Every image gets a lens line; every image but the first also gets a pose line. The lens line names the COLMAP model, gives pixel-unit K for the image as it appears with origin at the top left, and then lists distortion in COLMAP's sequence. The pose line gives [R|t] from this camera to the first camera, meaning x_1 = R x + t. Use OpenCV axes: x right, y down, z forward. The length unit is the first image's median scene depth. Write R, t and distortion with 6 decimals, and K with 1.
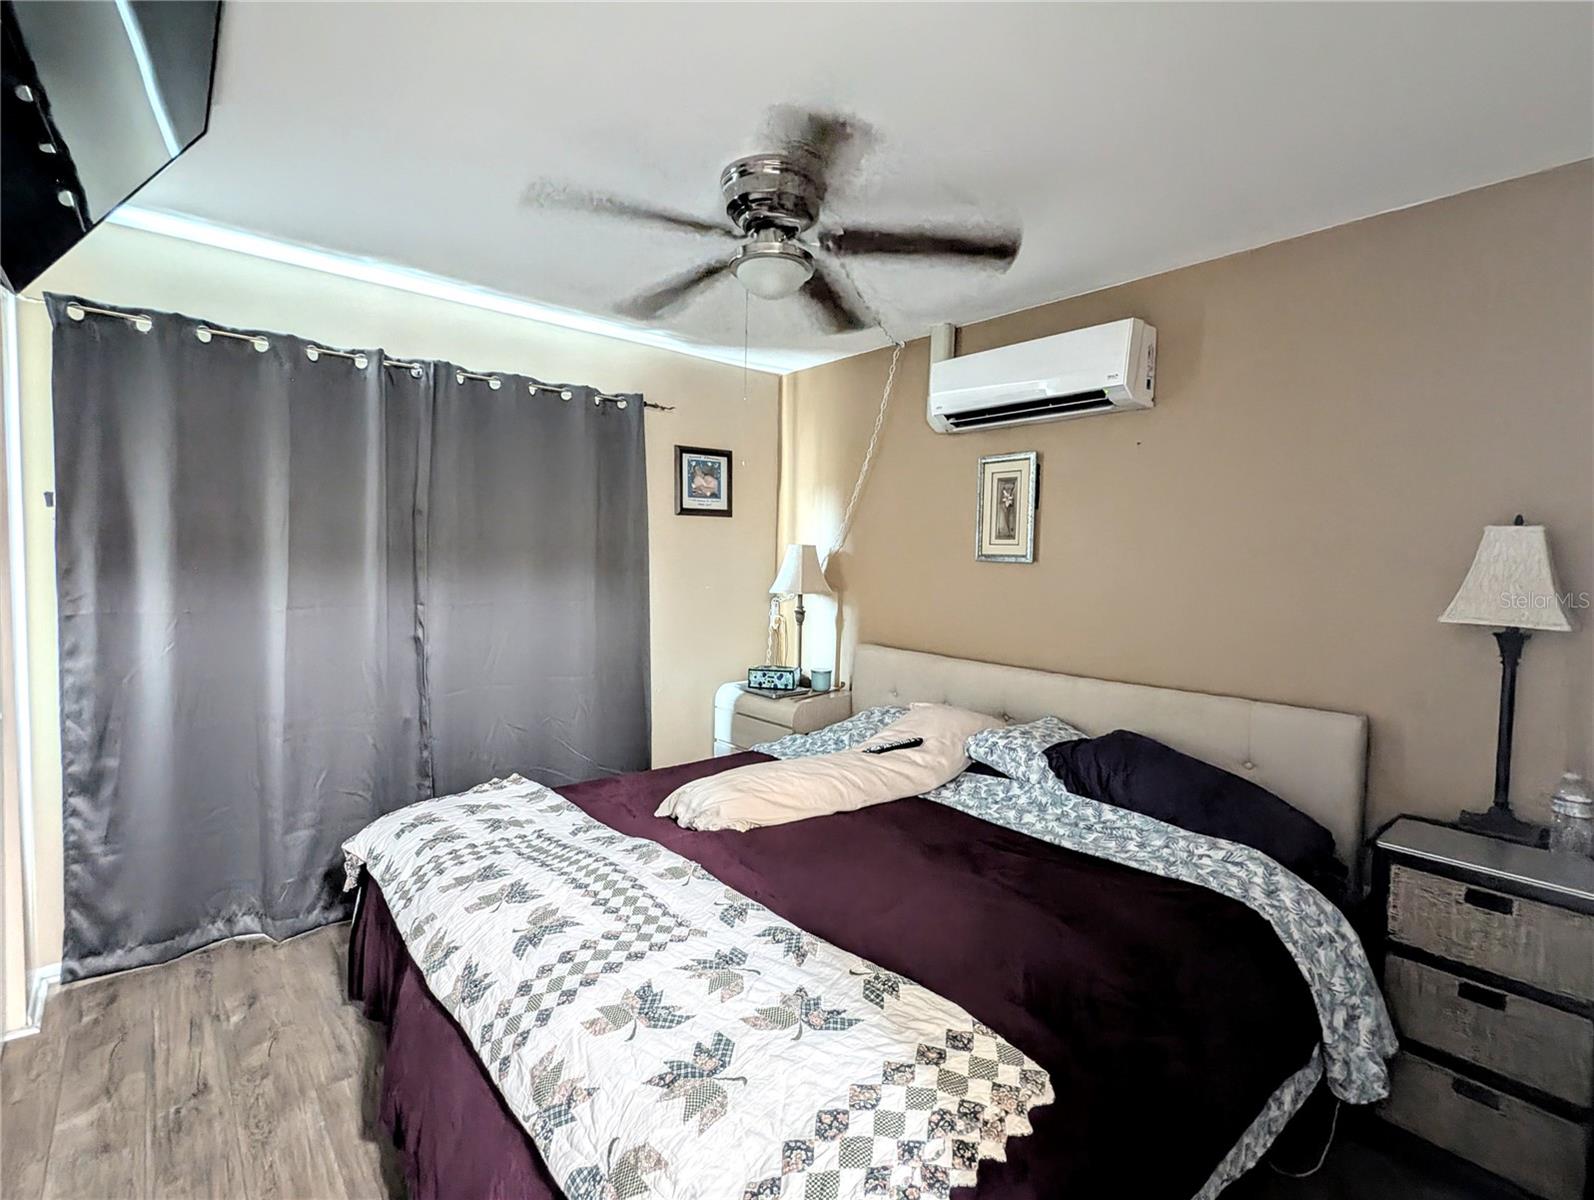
lens RADIAL K [[758.3, 0, 800.3], [0, 758.3, 602.7], [0, 0, 1]] dist [-0.001187, 0.001713]
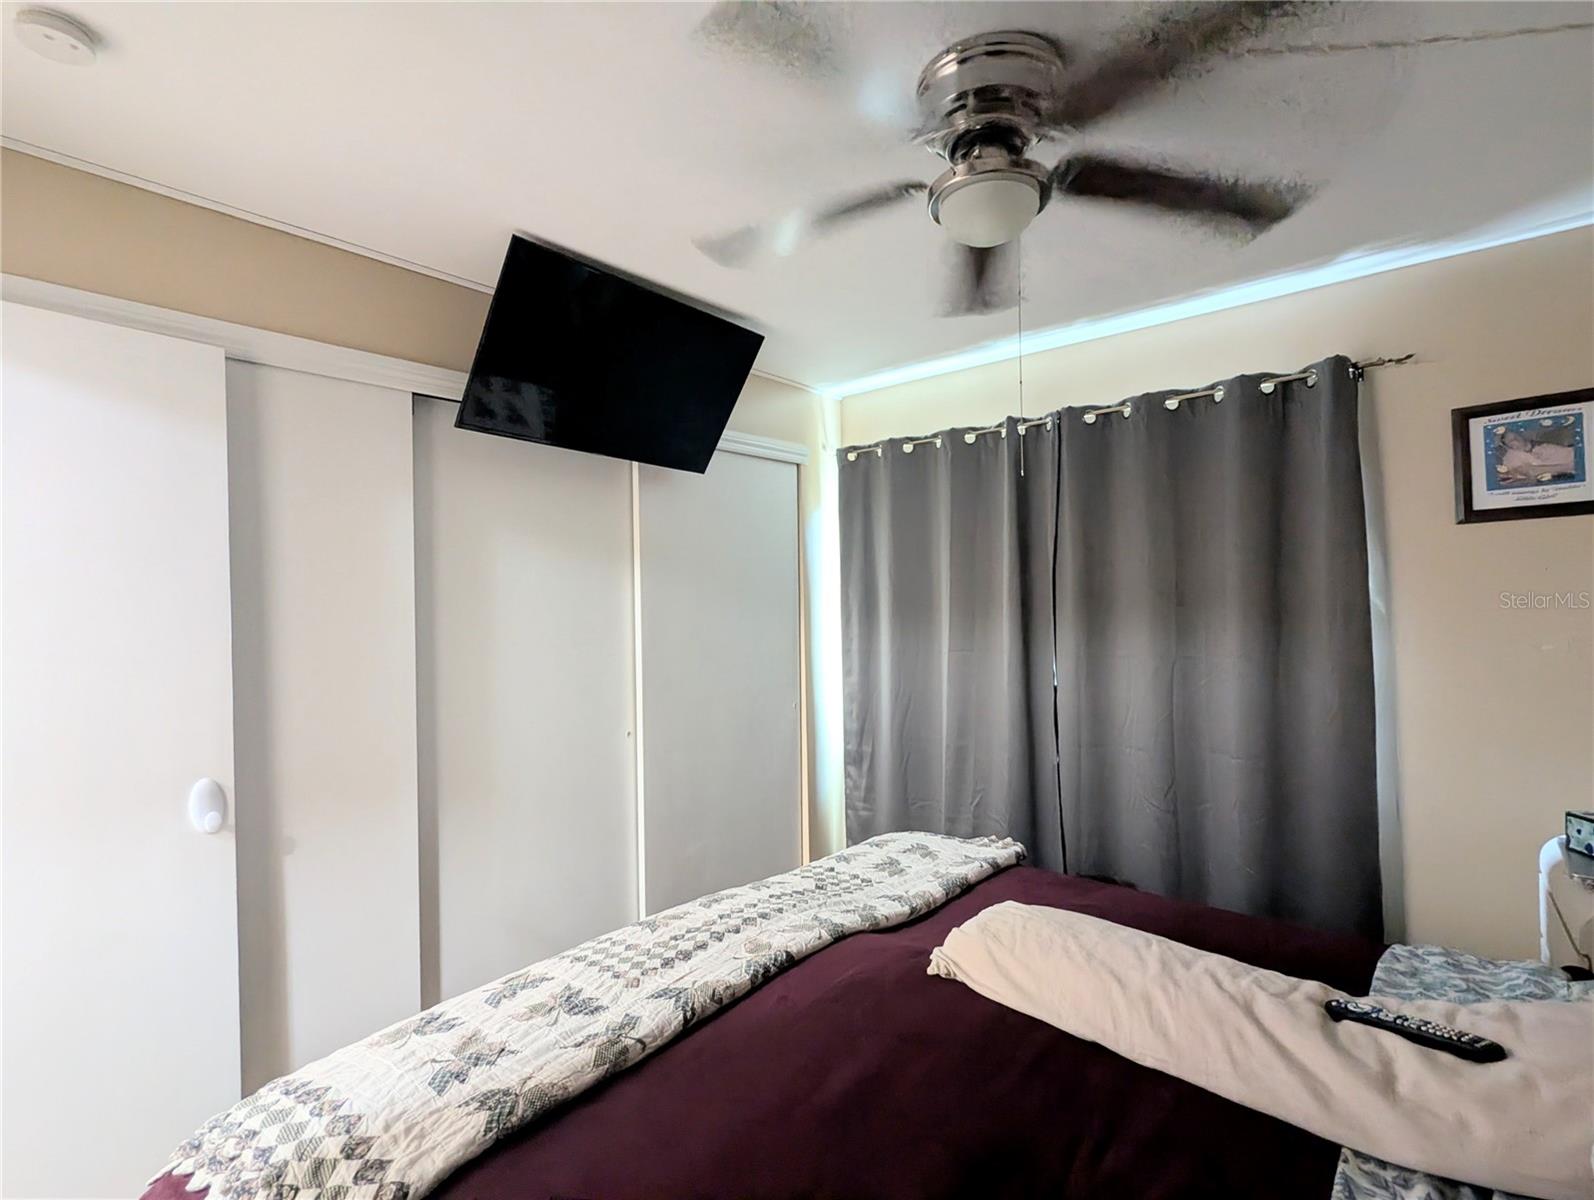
lens RADIAL K [[758.3, 0, 793.0], [0, 758.3, 599.9], [0, 0, 1]] dist [-0.001187, 0.001713]
pose [[0.147531, -0.023440, -0.988780, 0.548555], [-0.034892, 0.998974, -0.028887, -0.032899], [0.988442, 0.038762, 0.146561, 0.627974]]
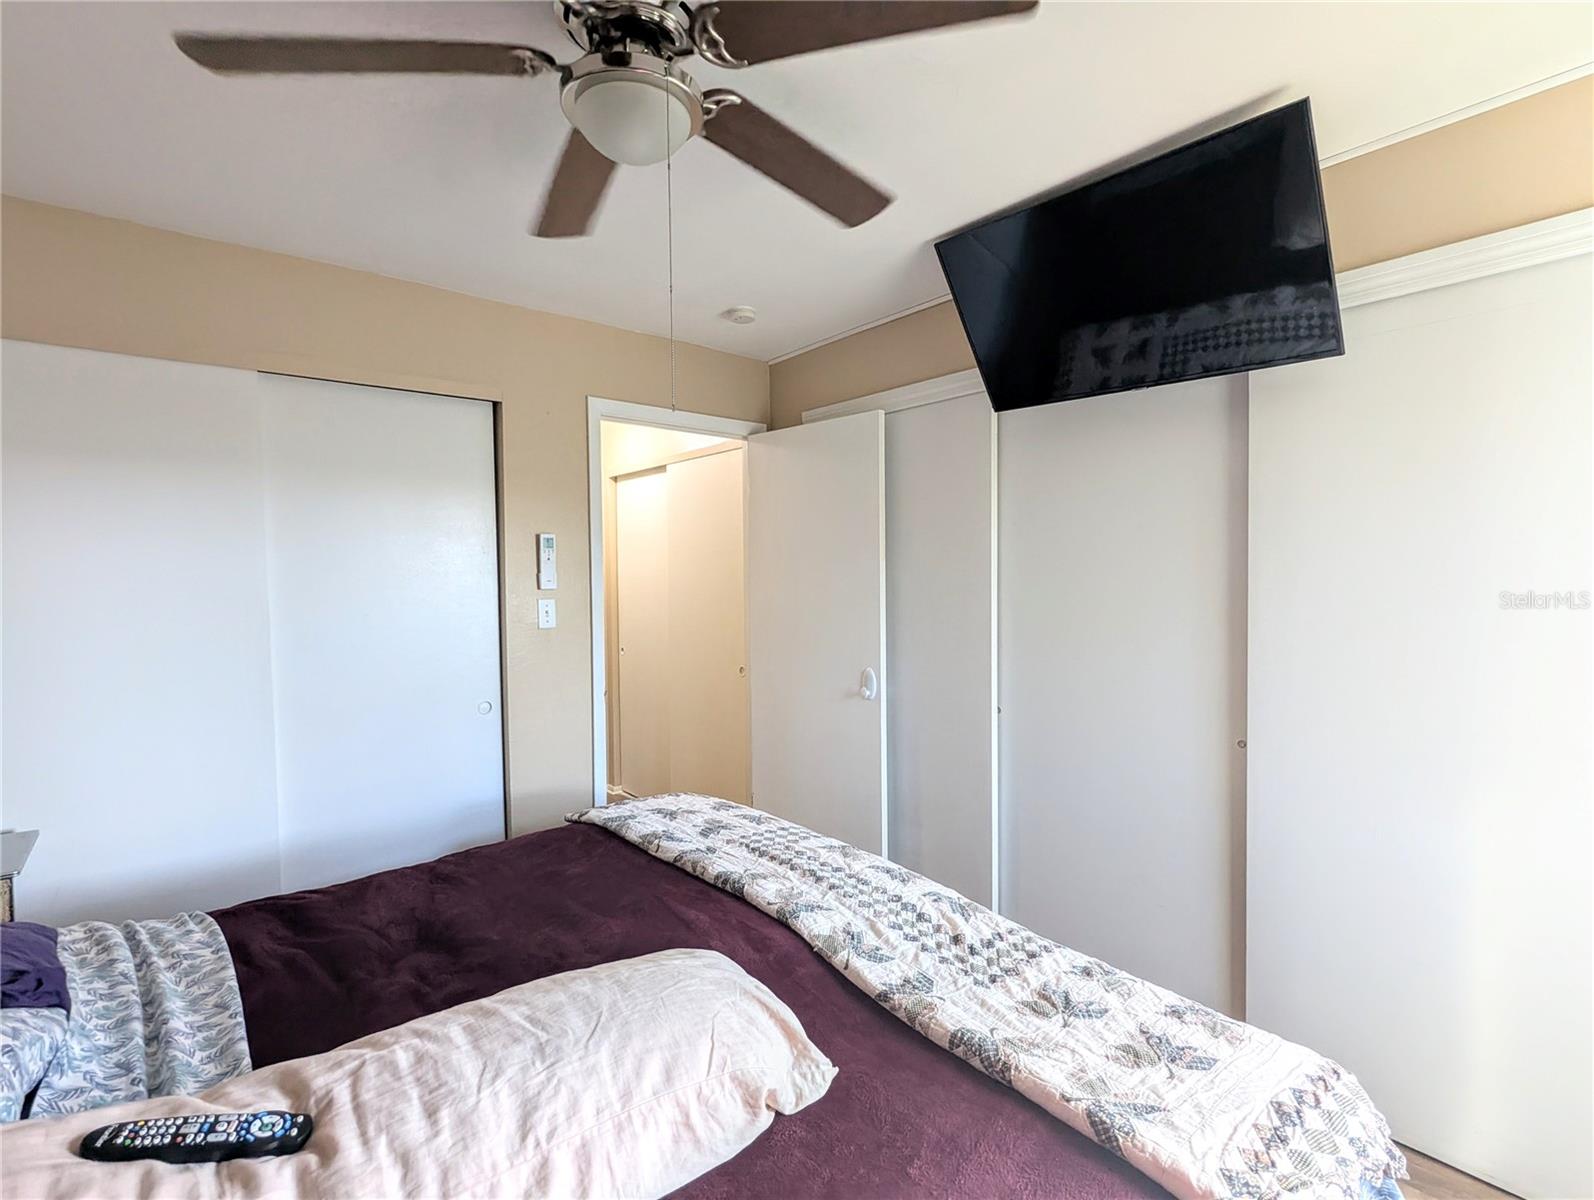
lens RADIAL K [[758.3, 0, 787.1], [0, 758.3, 600.7], [0, 0, 1]] dist [-0.001187, 0.001713]
pose [[-0.999780, -0.014684, 0.014986, -0.152039], [-0.013200, 0.995417, 0.094715, -0.091088], [-0.016308, 0.094496, -0.995392, 1.427762]]
